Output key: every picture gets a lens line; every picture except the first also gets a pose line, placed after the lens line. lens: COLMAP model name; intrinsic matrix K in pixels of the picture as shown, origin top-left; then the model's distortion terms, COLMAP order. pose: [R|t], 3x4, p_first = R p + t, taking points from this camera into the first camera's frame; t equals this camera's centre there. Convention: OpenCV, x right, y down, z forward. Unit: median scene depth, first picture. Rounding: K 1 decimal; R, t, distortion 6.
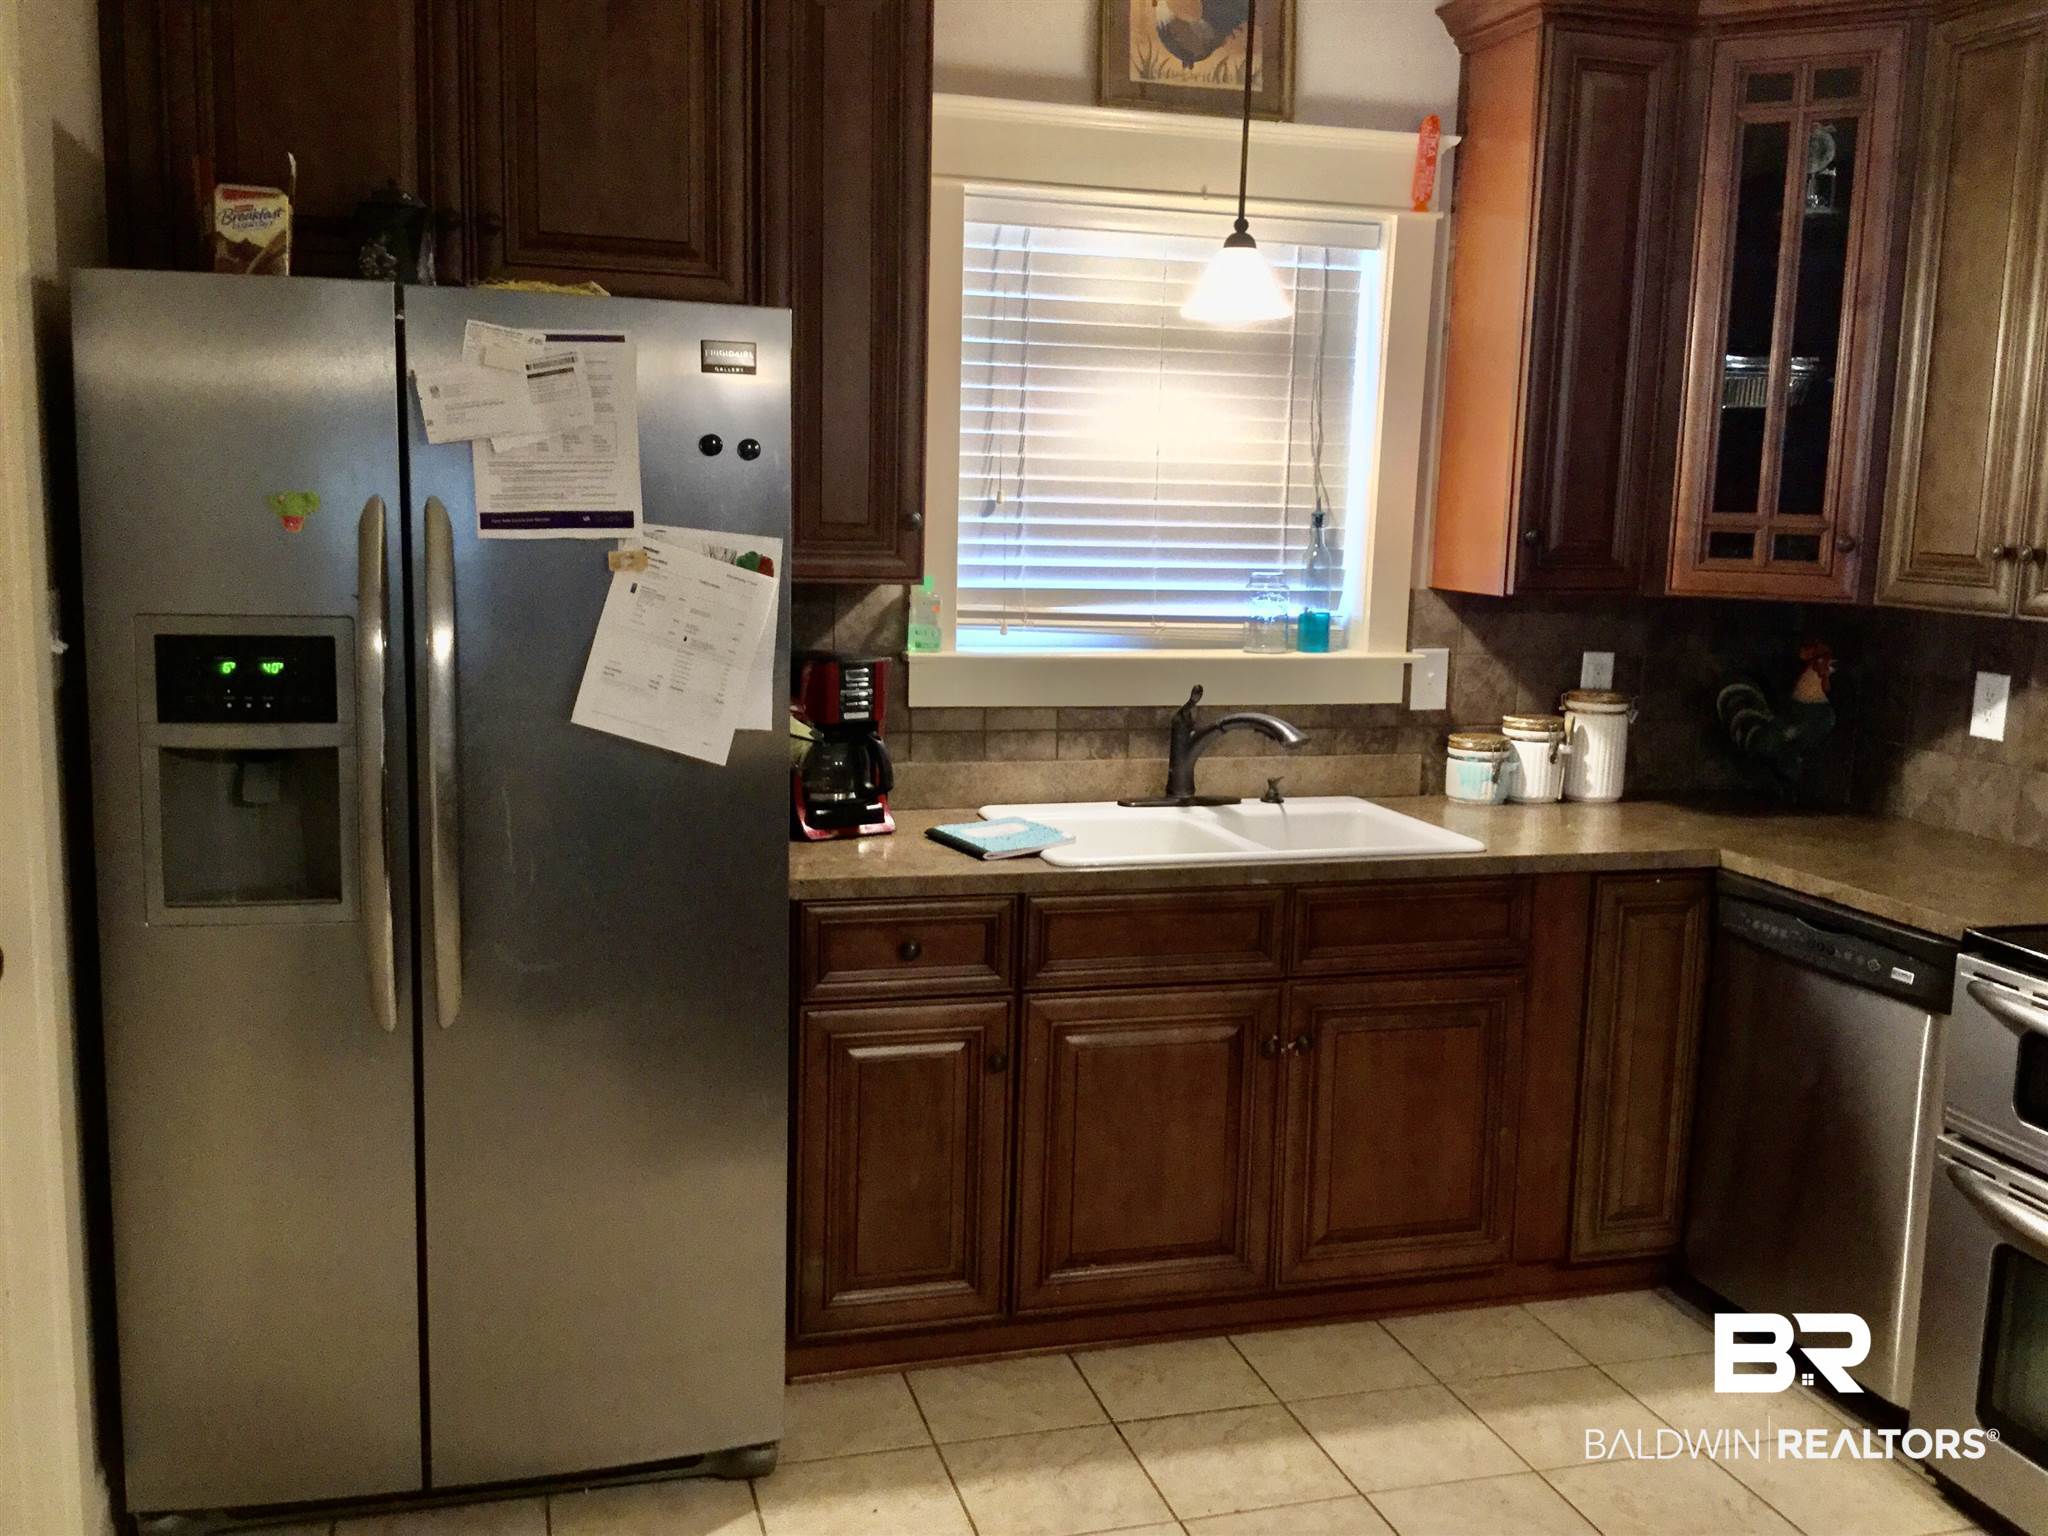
lens RADIAL K [[1835.6, 0, 1024.0], [0, 1835.6, 768.0], [0, 0, 1]] dist [0.130519, -0.258602]
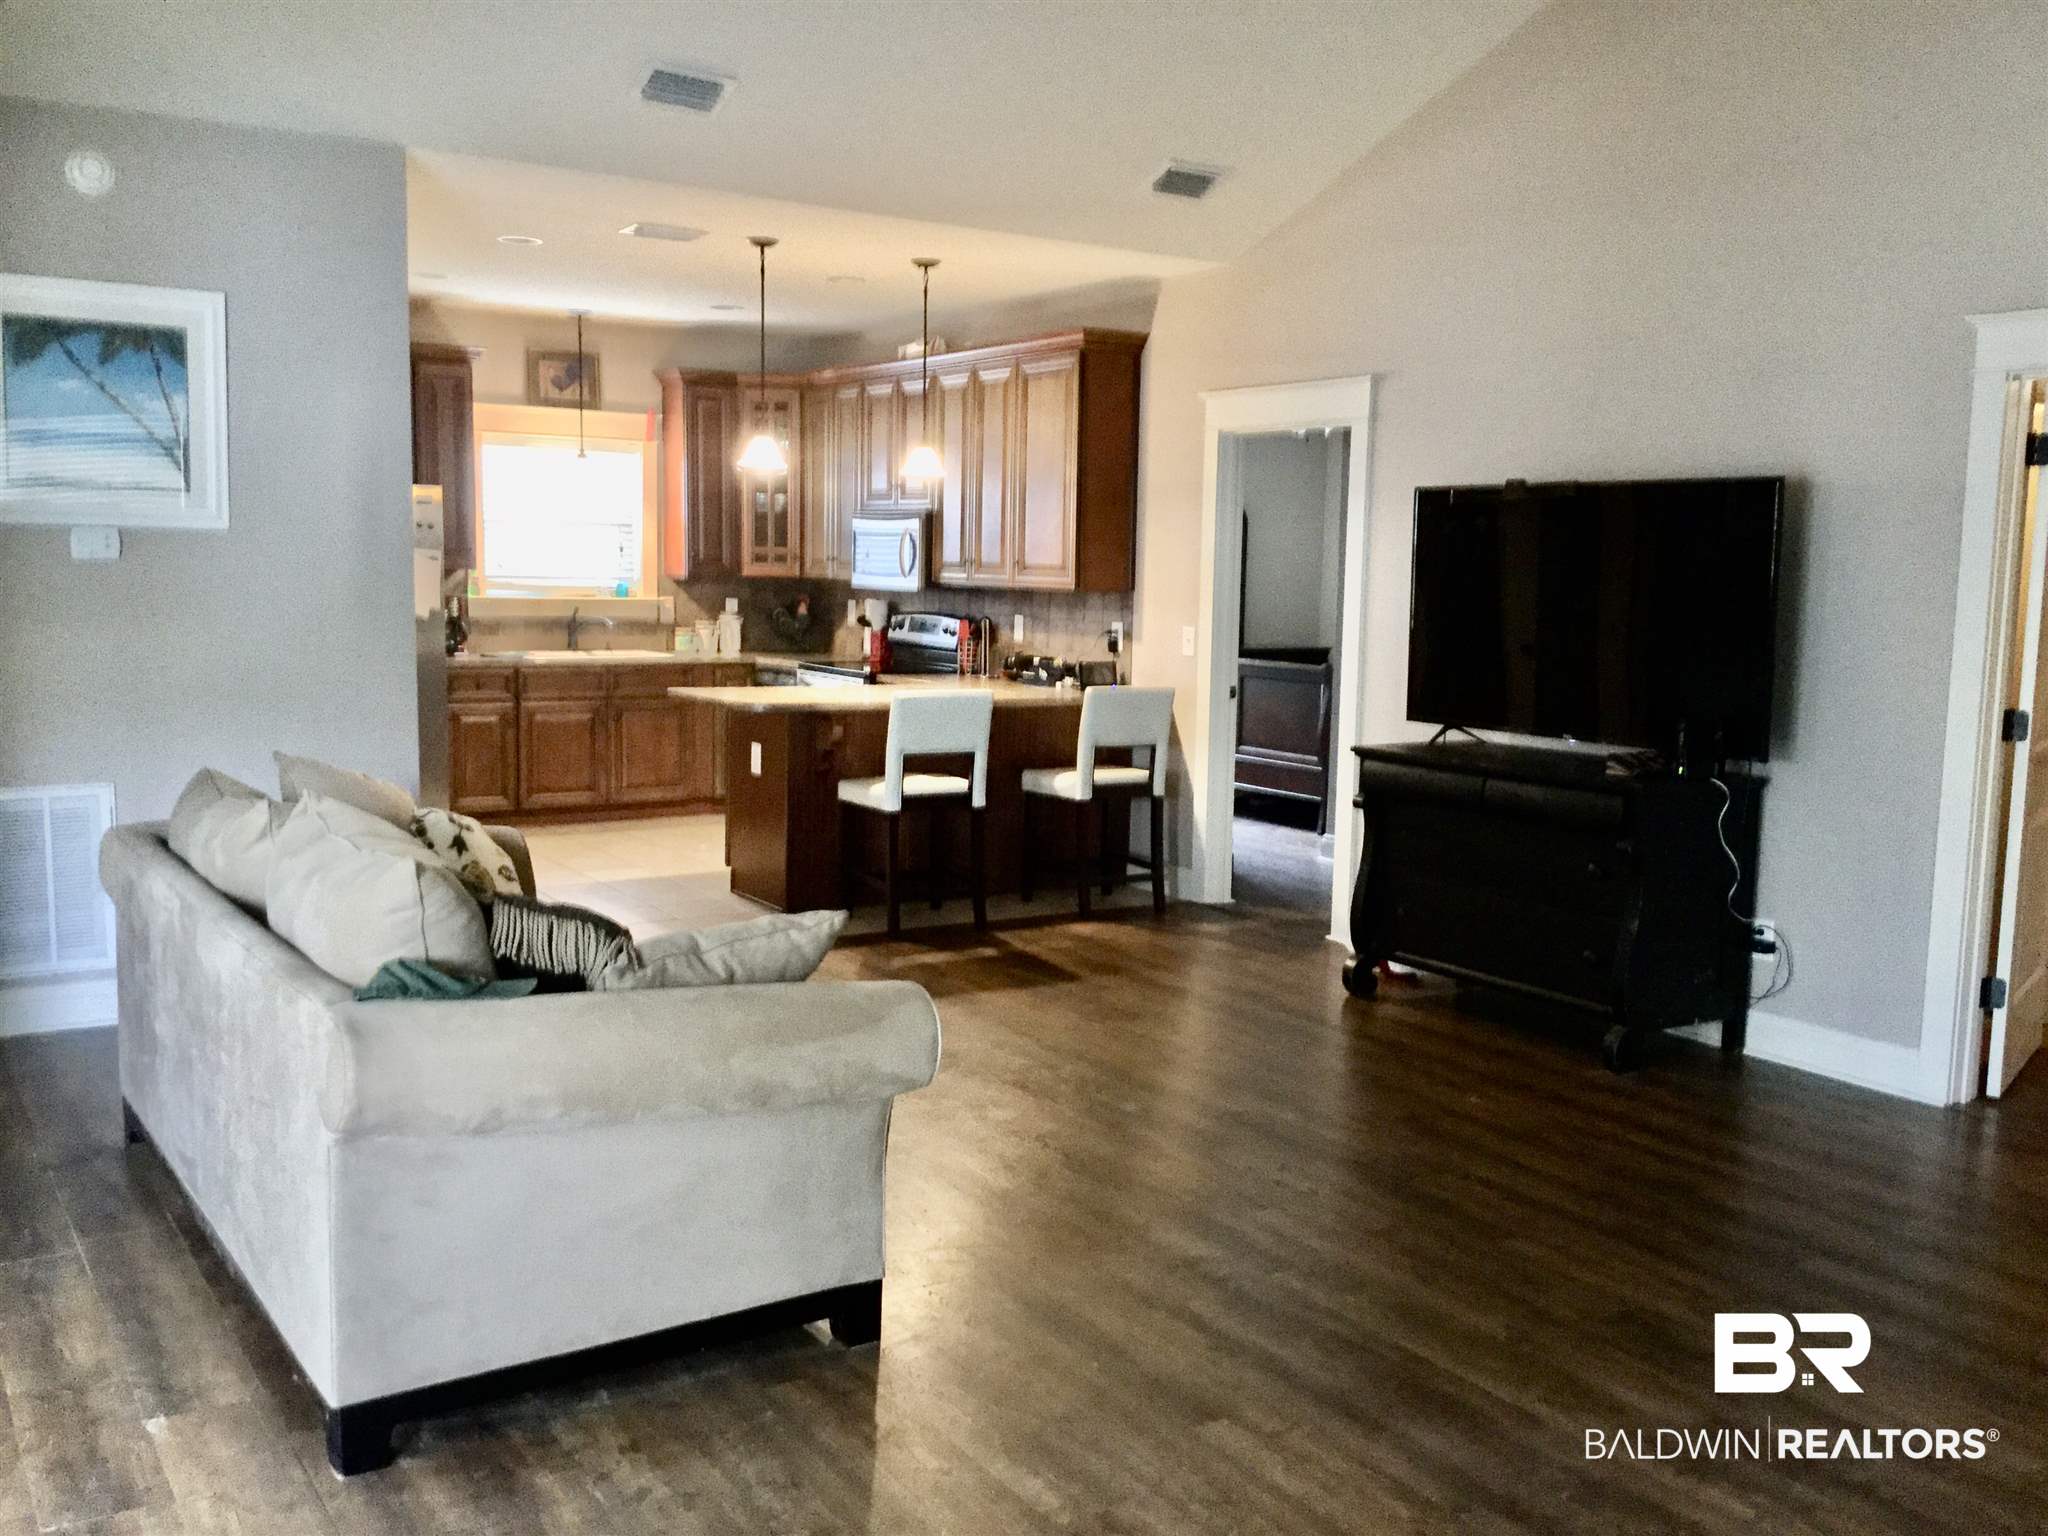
lens RADIAL K [[1835.6, 0, 1024.0], [0, 1835.6, 768.0], [0, 0, 1]] dist [0.130519, -0.258602]
pose [[0.956686, -0.040383, 0.288307, -0.076701], [0.047932, 0.998667, -0.019171, 0.287816], [-0.287148, 0.032160, 0.957346, -1.897954]]
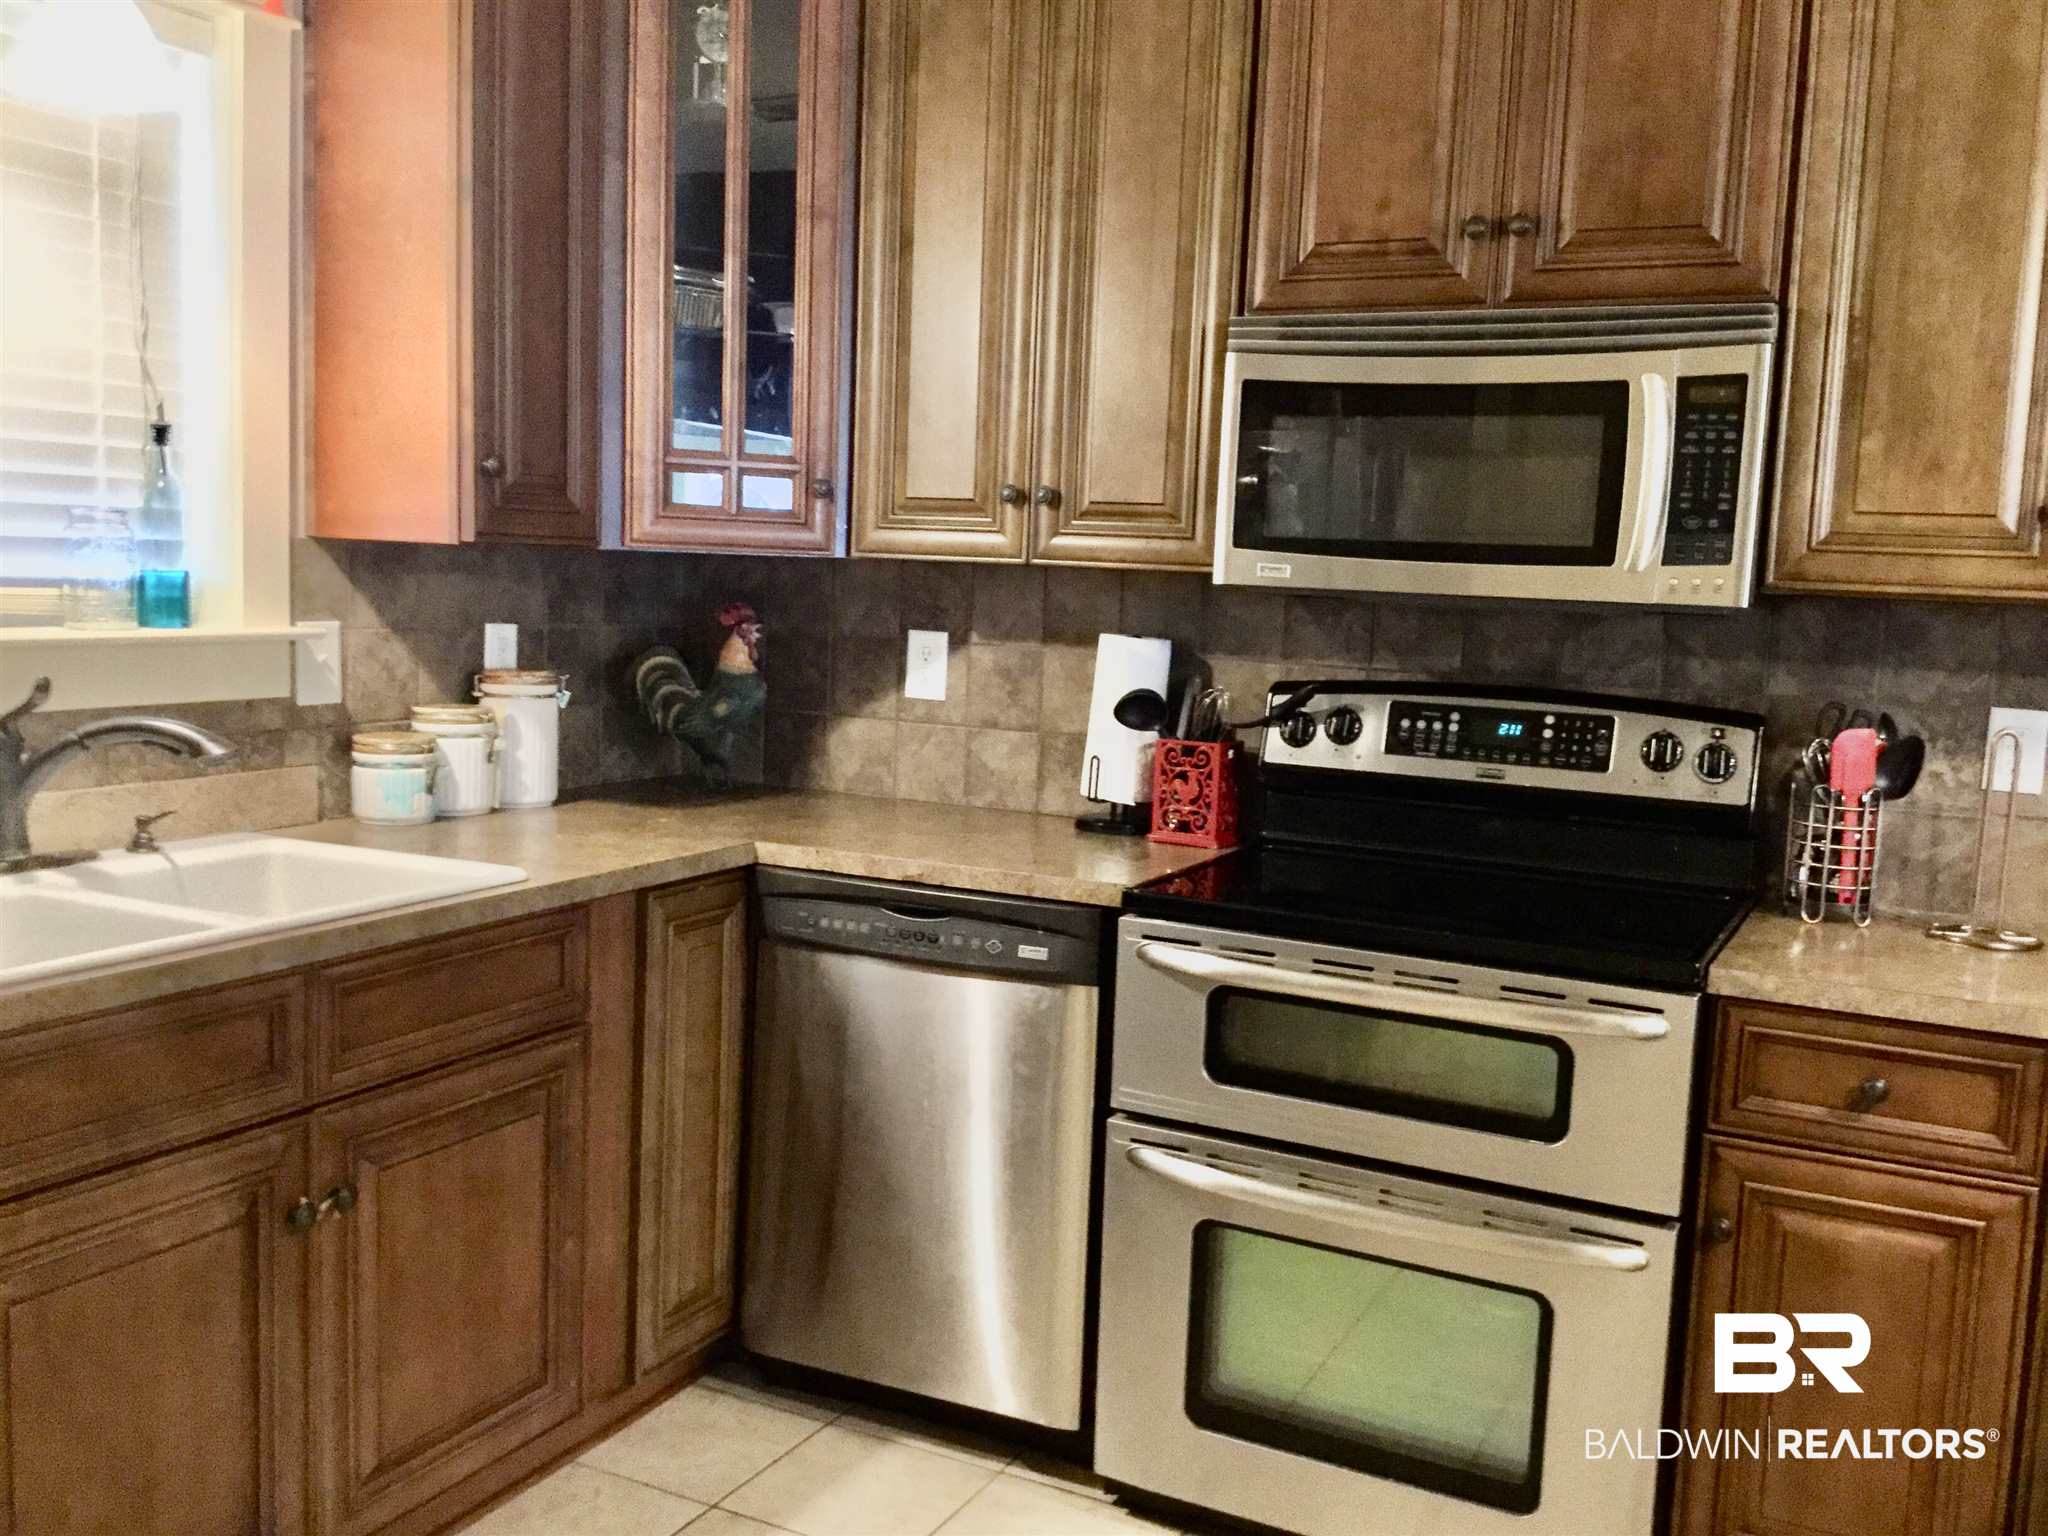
lens RADIAL K [[1835.6, 0, 1024.0], [0, 1835.6, 768.0], [0, 0, 1]] dist [0.130519, -0.258602]
pose [[0.683459, -0.080864, 0.725496, -0.140569], [0.088122, 0.995717, 0.027967, -0.002527], [-0.724650, 0.044818, 0.687658, 0.315083]]
